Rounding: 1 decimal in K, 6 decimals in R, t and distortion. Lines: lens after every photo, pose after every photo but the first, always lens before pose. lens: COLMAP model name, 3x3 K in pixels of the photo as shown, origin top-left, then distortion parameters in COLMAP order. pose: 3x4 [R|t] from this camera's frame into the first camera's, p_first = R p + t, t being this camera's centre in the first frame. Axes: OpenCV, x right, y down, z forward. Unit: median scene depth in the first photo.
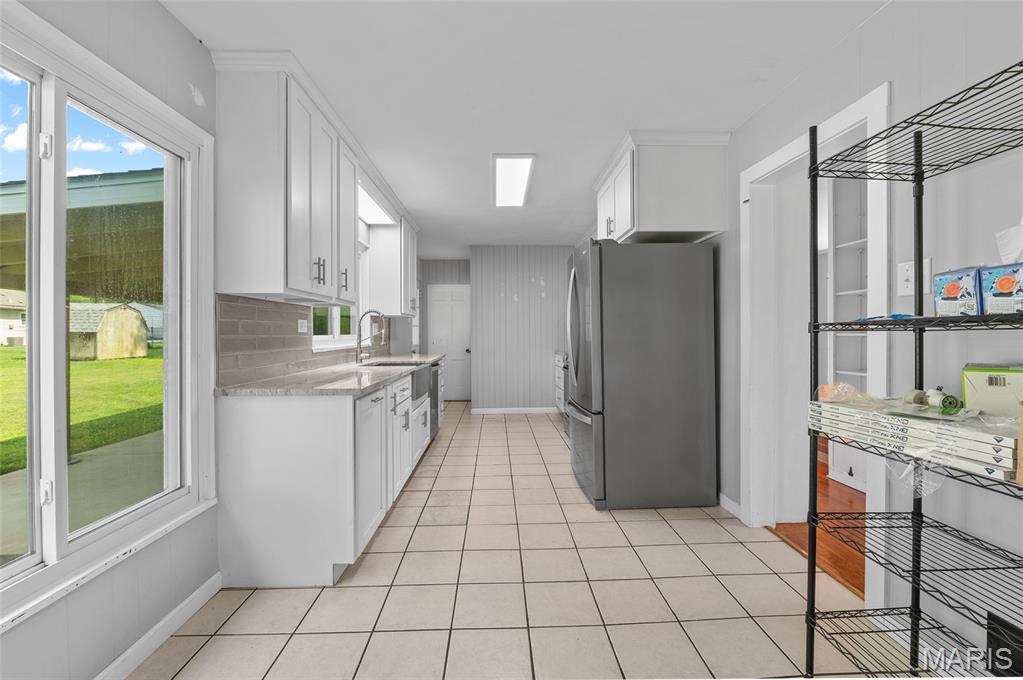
lens RADIAL K [[438.2, 0, 514.6], [0, 438.2, 336.0], [0, 0, 1]] dist [-0.007880, -0.000187]
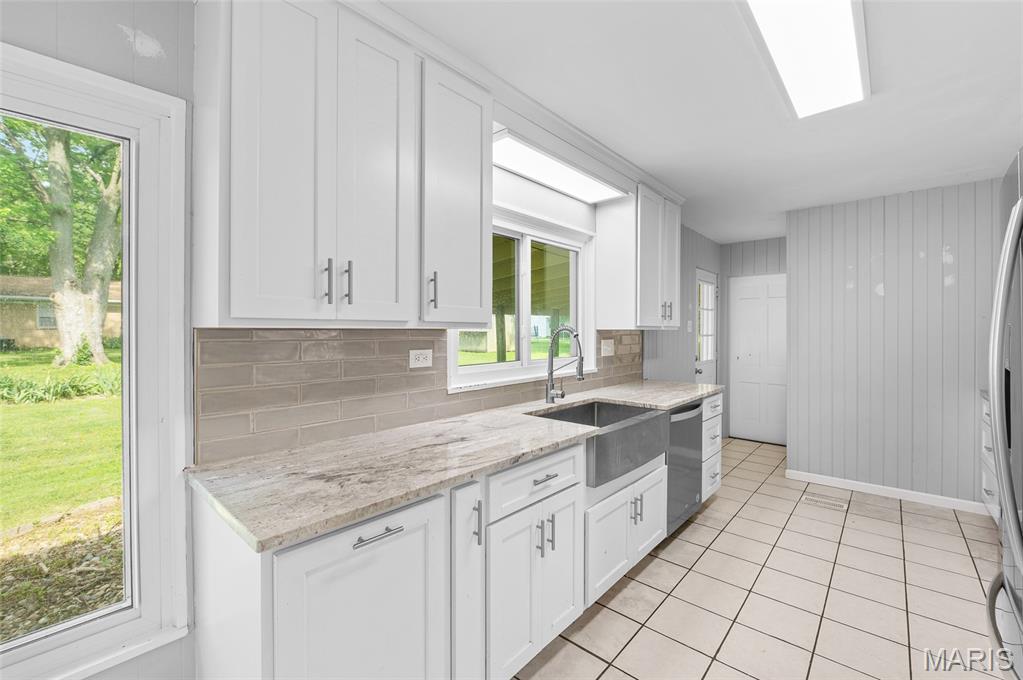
lens RADIAL K [[438.2, 0, 495.5], [0, 438.2, 332.4], [0, 0, 1]] dist [-0.007880, -0.000187]
pose [[0.714587, 0.006470, -0.699516, 0.079403], [-0.007952, 0.999968, 0.001126, -0.055687], [0.699501, 0.004758, 0.714616, 0.490027]]
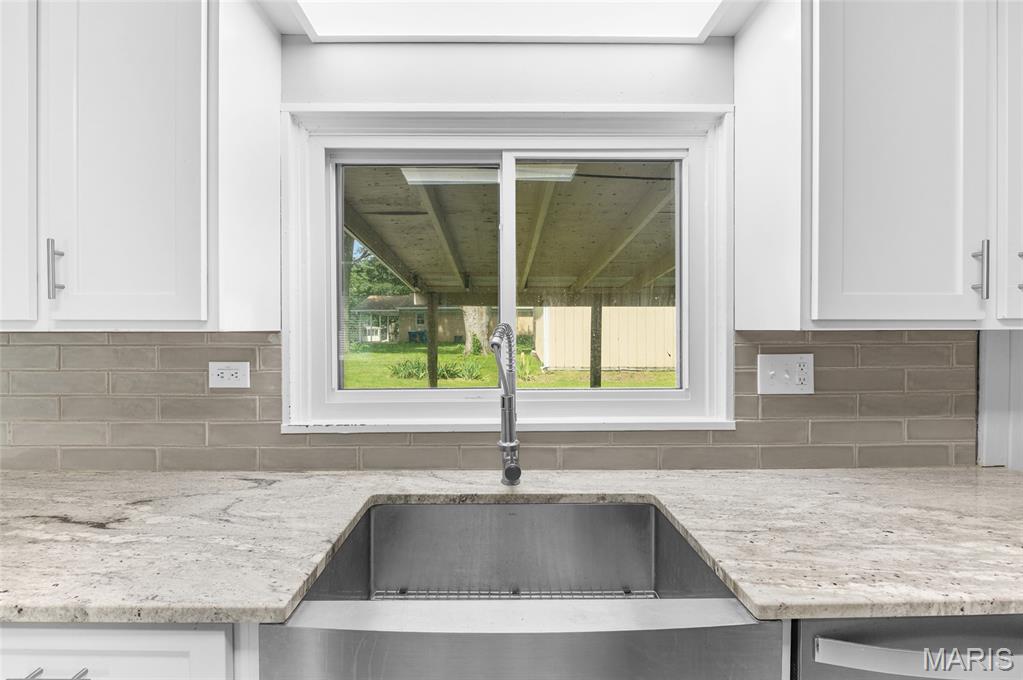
lens RADIAL K [[418.7, 0, 514.4], [0, 418.7, 339.2], [0, 0, 1]] dist [-0.009796, -0.000479]
pose [[-0.022807, 0.024907, -0.999430, -0.033783], [-0.005840, 0.999669, 0.025046, -0.062698], [0.999723, 0.006408, -0.022654, 1.115162]]
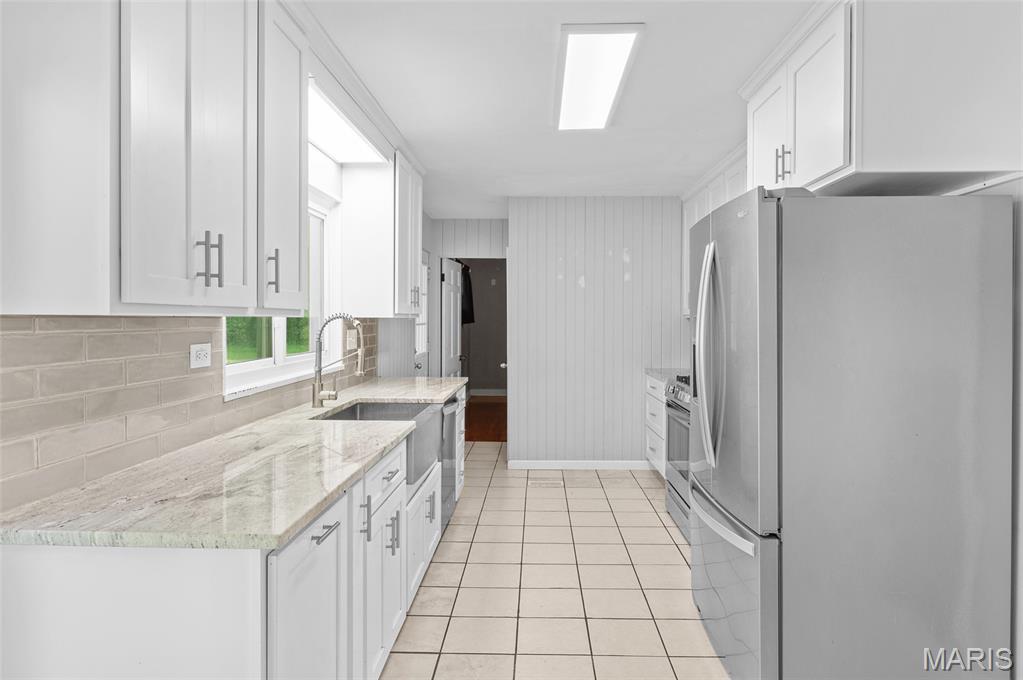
lens RADIAL K [[626.5, 0, 531.2], [0, 626.5, 328.2], [0, 0, 1]] dist [-0.003685, -0.002933]
pose [[0.998419, 0.007989, -0.055638, -0.036922], [-0.007551, 0.999939, 0.008088, -0.054539], [0.055699, -0.007656, 0.998418, 0.225239]]
